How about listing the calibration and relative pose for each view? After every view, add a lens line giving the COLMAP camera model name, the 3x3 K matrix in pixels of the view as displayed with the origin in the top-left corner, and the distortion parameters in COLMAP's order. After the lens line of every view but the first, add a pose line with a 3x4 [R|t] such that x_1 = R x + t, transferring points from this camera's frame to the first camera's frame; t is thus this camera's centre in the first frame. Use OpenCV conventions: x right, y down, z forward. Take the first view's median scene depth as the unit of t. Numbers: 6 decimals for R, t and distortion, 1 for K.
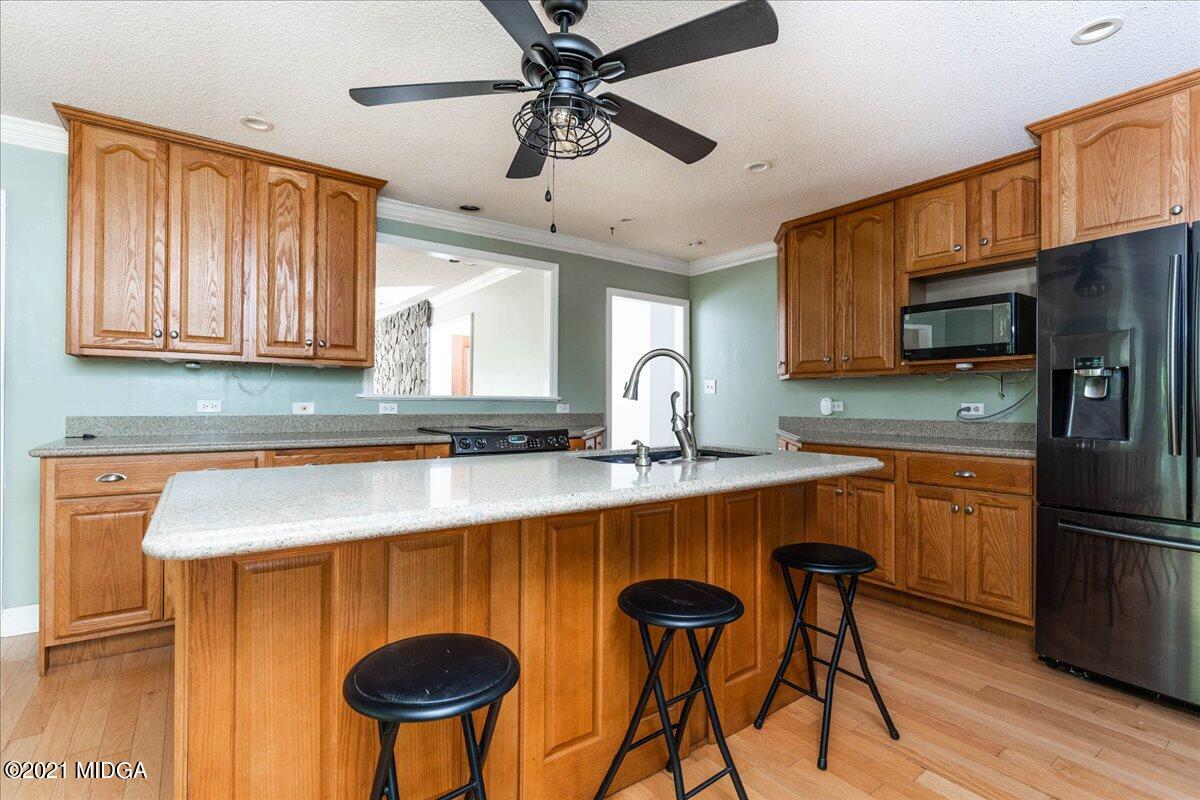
lens RADIAL K [[549.9, 0, 588.9], [0, 549.9, 399.3], [0, 0, 1]] dist [-0.002455, 0.000190]
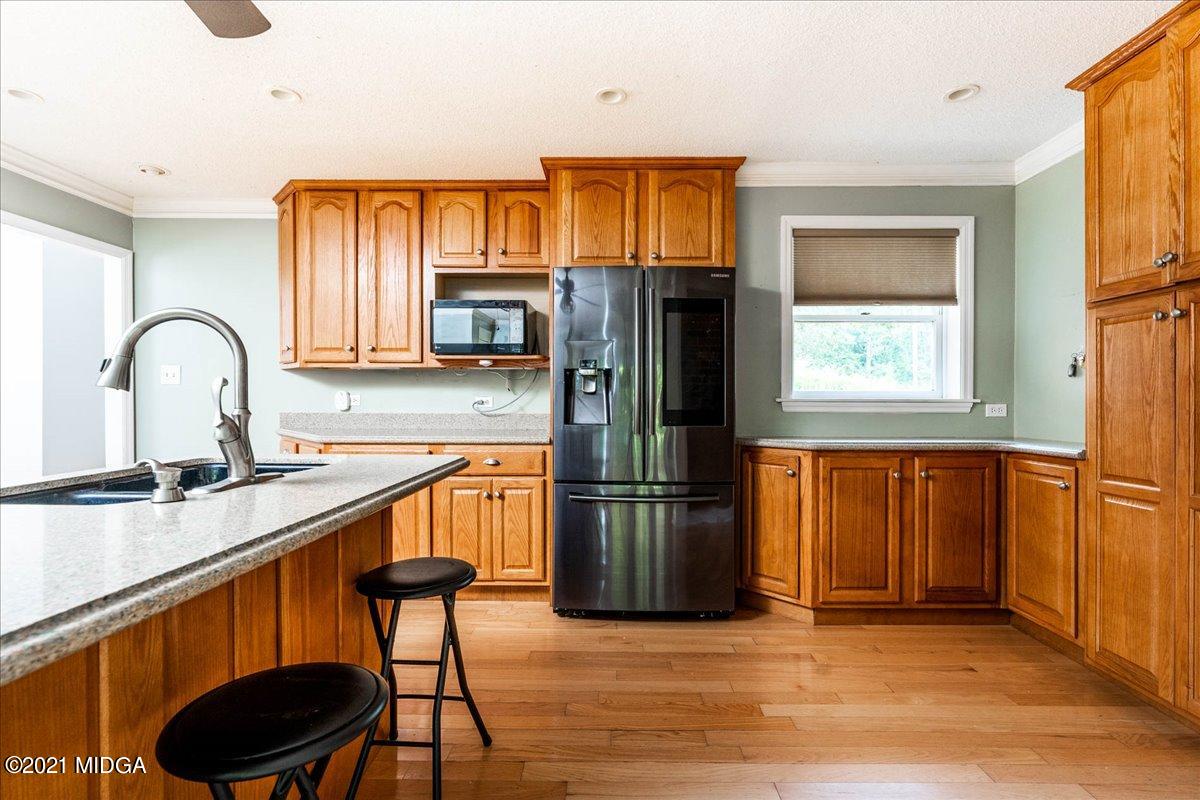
lens RADIAL K [[549.9, 0, 588.9], [0, 549.9, 399.3], [0, 0, 1]] dist [-0.002455, 0.000190]
pose [[0.585794, -0.001560, 0.810458, -0.078024], [-0.005041, 0.999972, 0.005569, 0.004838], [-0.810444, -0.007347, 0.585770, 0.200980]]
